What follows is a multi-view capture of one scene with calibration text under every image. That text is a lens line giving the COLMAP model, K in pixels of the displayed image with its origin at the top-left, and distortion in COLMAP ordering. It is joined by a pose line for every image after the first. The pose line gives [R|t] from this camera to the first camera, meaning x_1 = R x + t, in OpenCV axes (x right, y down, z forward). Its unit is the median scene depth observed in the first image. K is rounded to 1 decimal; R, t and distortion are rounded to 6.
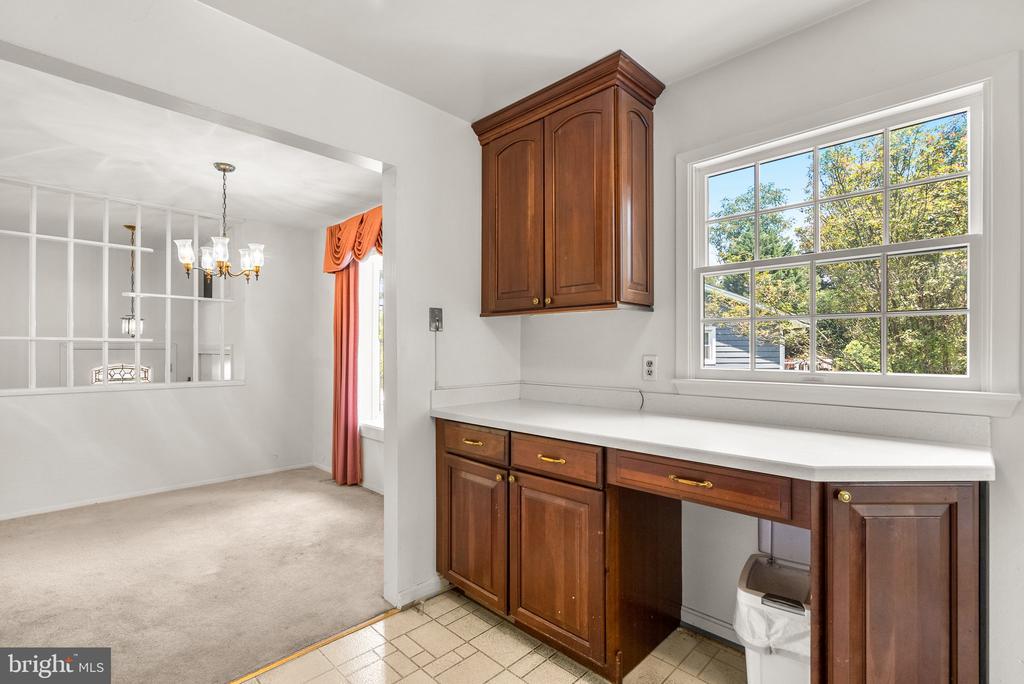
lens RADIAL K [[467.1, 0, 508.4], [0, 467.1, 347.0], [0, 0, 1]] dist [-0.005965, 0.001569]
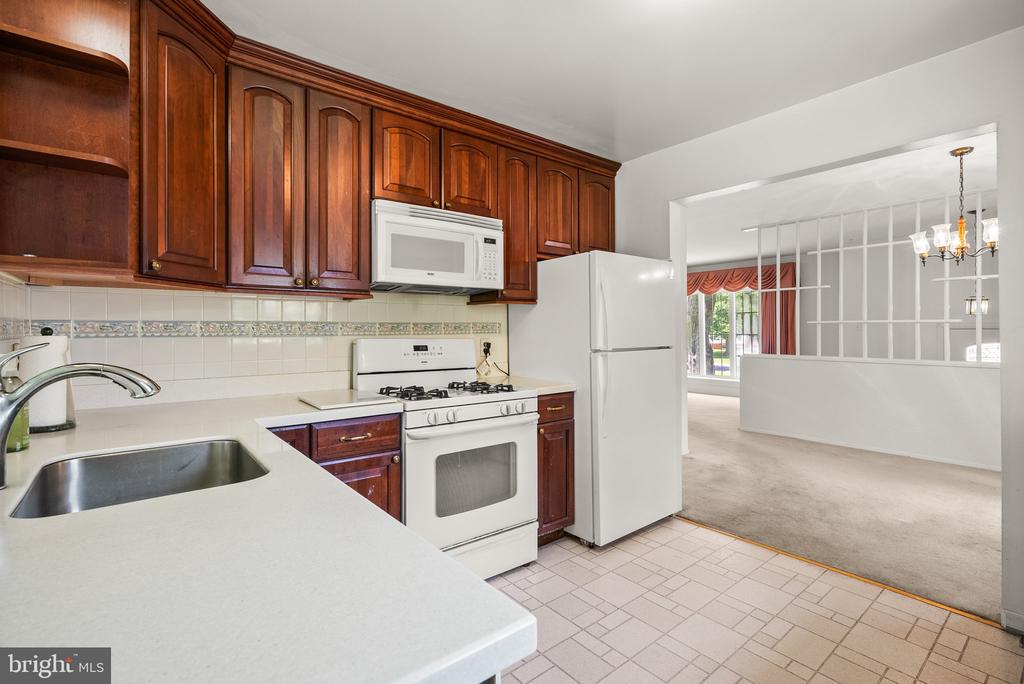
lens RADIAL K [[467.1, 0, 511.3], [0, 467.1, 331.7], [0, 0, 1]] dist [-0.005965, 0.001569]
pose [[-0.116117, 0.002511, -0.993232, 0.558527], [0.009250, 0.999956, 0.001446, -0.000878], [0.993192, -0.009020, -0.116135, 0.145060]]
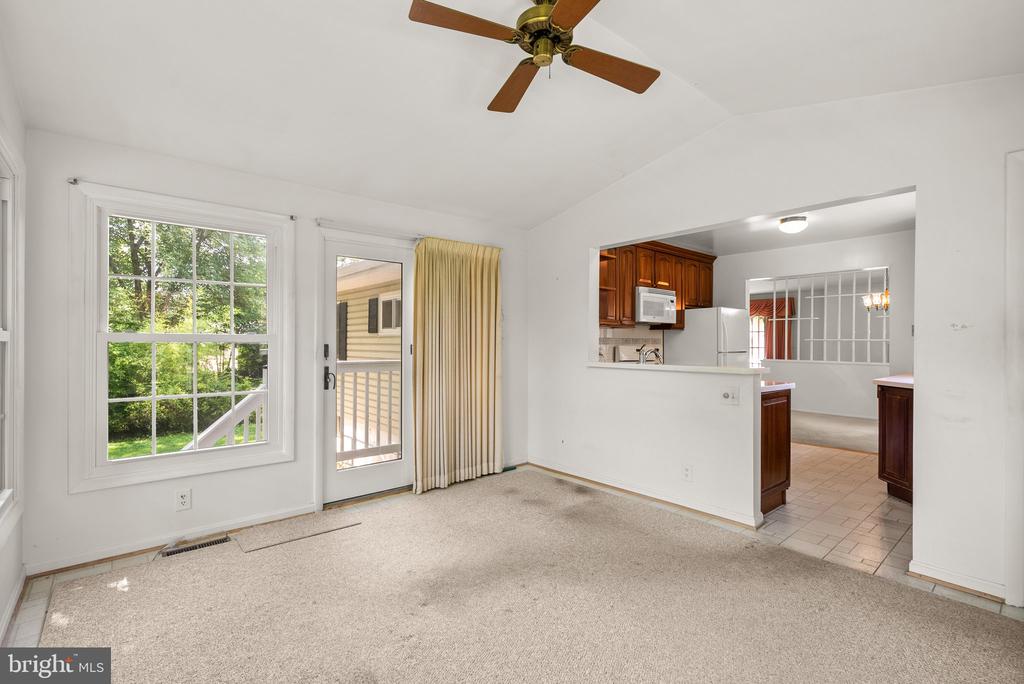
lens RADIAL K [[467.1, 0, 508.9], [0, 467.1, 344.1], [0, 0, 1]] dist [-0.005965, 0.001569]
pose [[-0.080520, 0.001524, -0.996752, 1.701582], [-0.002627, 0.999995, 0.001741, 0.002253], [0.996750, 0.002759, -0.080515, -0.539414]]
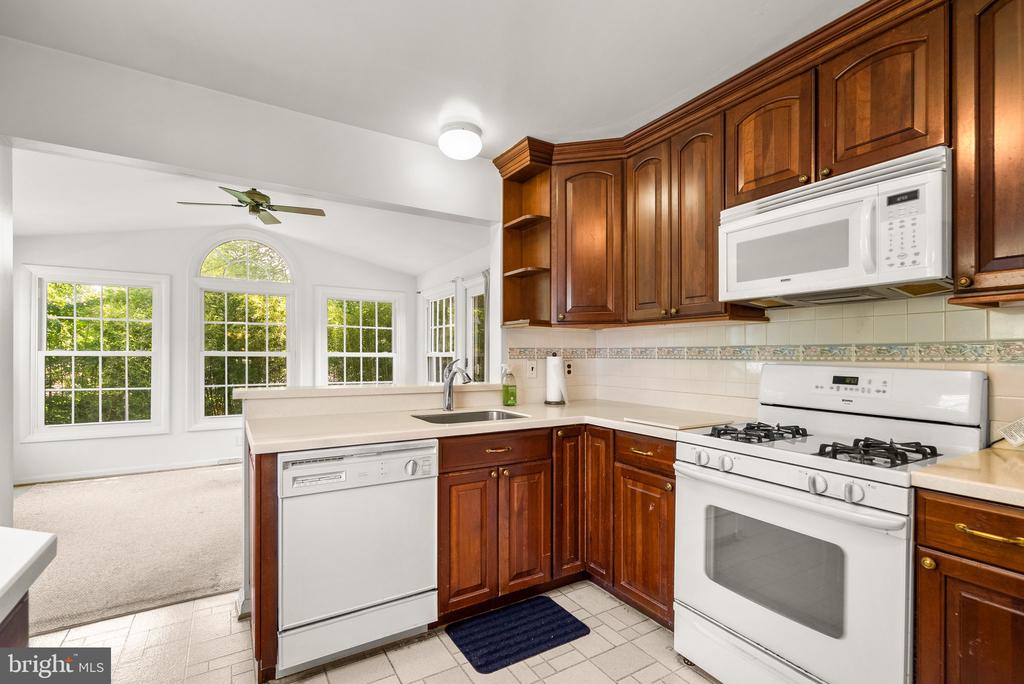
lens RADIAL K [[467.1, 0, 511.1], [0, 467.1, 356.4], [0, 0, 1]] dist [-0.005965, 0.001569]
pose [[-0.970724, -0.002244, 0.240186, -0.053534], [-0.002698, 0.999995, -0.001564, 0.000317], [-0.240182, -0.002166, -0.970726, 0.606242]]
